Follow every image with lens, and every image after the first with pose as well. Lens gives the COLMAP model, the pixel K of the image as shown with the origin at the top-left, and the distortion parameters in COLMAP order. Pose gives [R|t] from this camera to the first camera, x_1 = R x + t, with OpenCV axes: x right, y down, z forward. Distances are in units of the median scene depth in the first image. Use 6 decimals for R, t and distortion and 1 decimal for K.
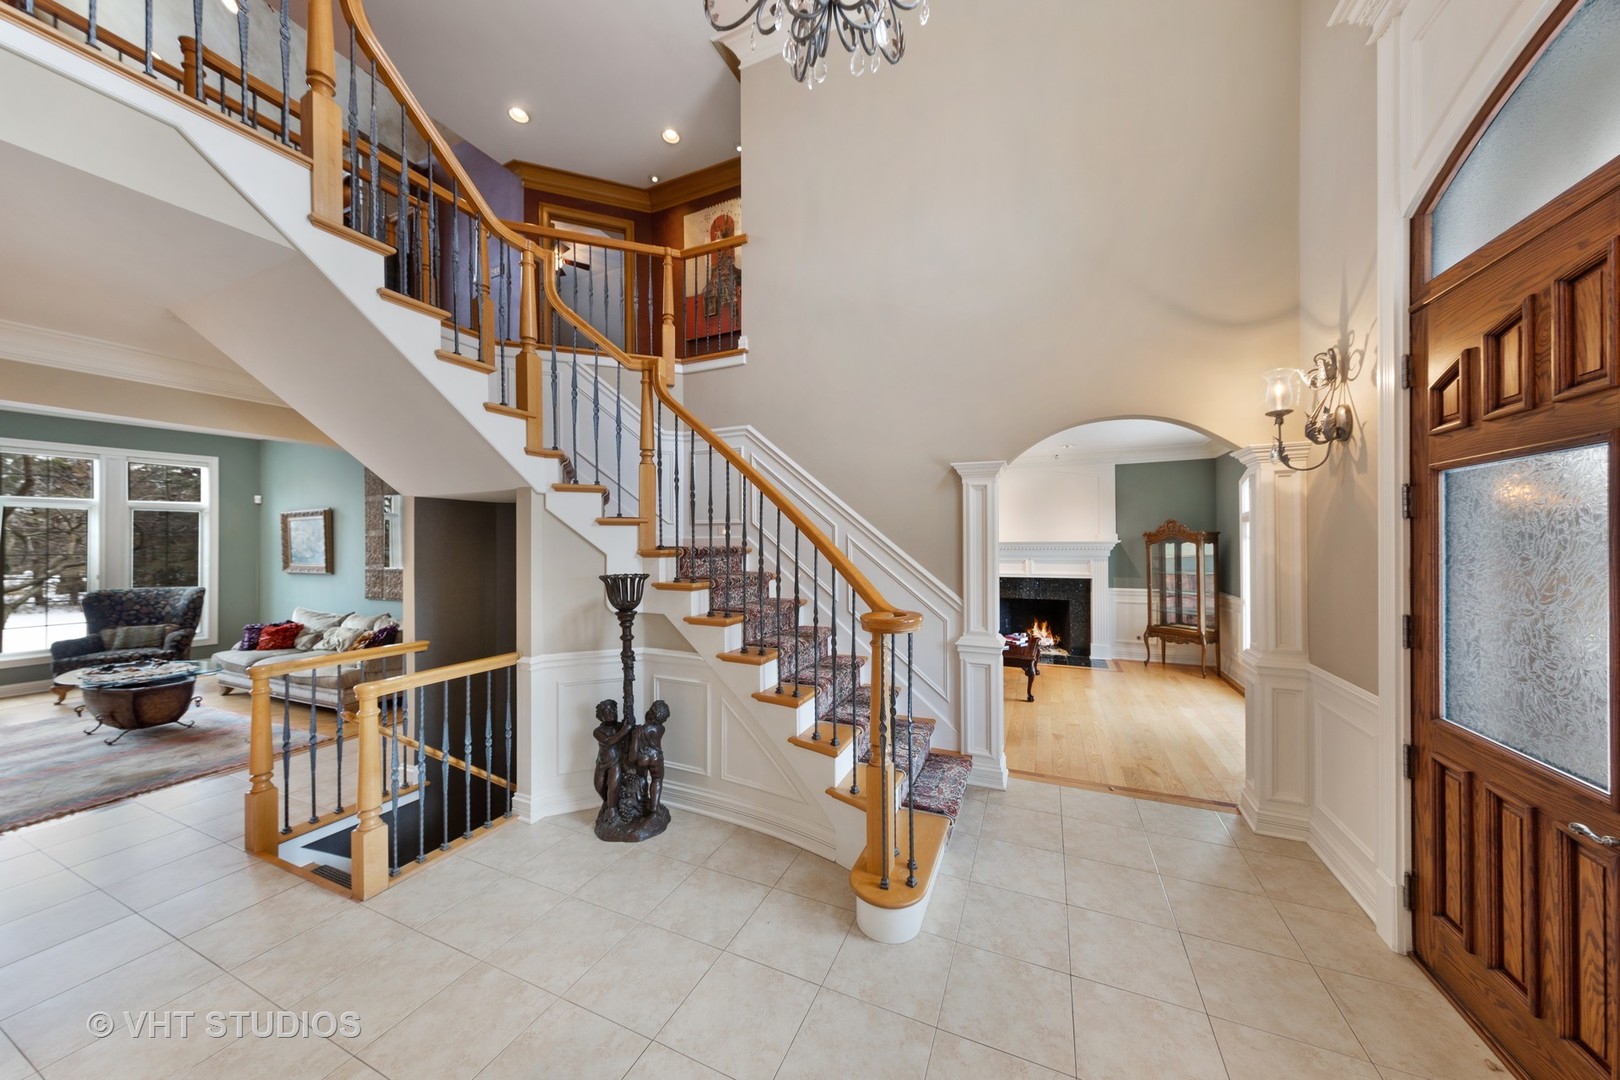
lens RADIAL K [[532.2, 0, 809.7], [0, 532.2, 539.7], [0, 0, 1]] dist [-0.001253, -0.000030]
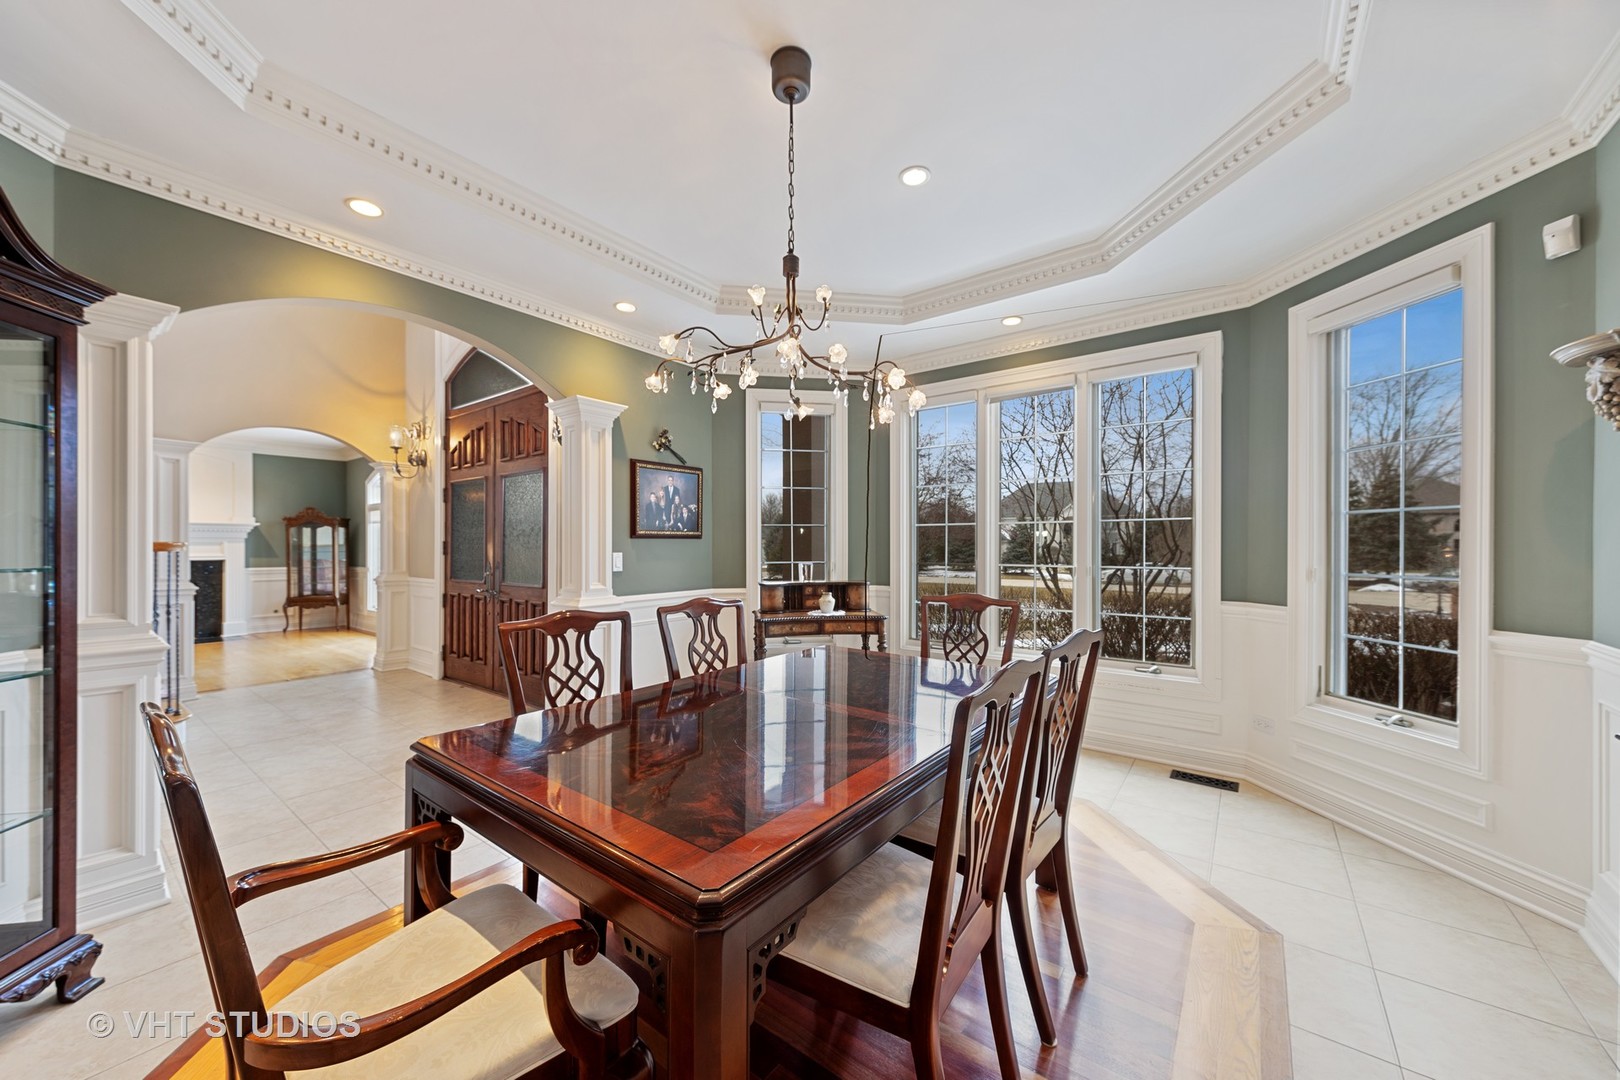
lens RADIAL K [[592.0, 0, 810.2], [0, 592.0, 549.5], [0, 0, 1]] dist [0.001940, 0.000059]
pose [[0.225232, 0.005642, 0.974289, -0.664249], [-0.004827, 0.999977, -0.004675, 0.104954], [-0.974293, -0.003650, 0.225254, -0.724591]]
